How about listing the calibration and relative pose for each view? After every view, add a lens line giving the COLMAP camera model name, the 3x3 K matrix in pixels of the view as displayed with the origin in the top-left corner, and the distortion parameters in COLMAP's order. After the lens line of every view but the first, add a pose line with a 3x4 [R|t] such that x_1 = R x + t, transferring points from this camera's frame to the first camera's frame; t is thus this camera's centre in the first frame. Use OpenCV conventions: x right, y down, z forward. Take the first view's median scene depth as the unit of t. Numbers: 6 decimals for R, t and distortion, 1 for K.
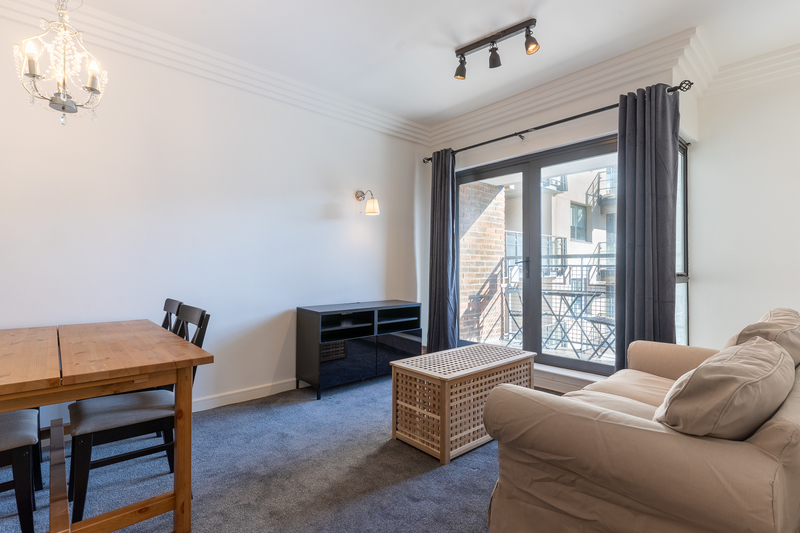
lens RADIAL K [[389.6, 0, 399.0], [0, 389.6, 268.2], [0, 0, 1]] dist [0.004474, -0.000214]
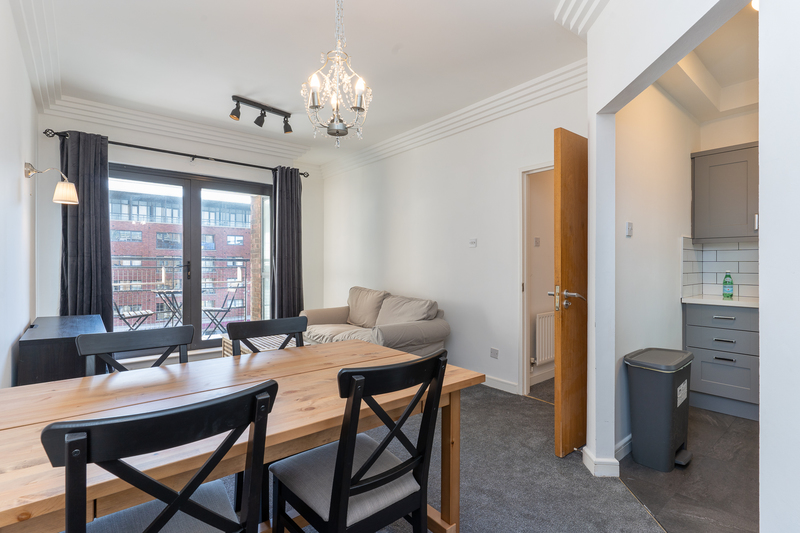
lens RADIAL K [[389.6, 0, 400.8], [0, 389.6, 266.4], [0, 0, 1]] dist [0.004474, -0.000214]
pose [[0.032466, 0.001330, 0.999472, -0.990100], [0.005746, 0.999982, -0.001517, -0.007888], [-0.999456, 0.005792, 0.032458, 0.399191]]
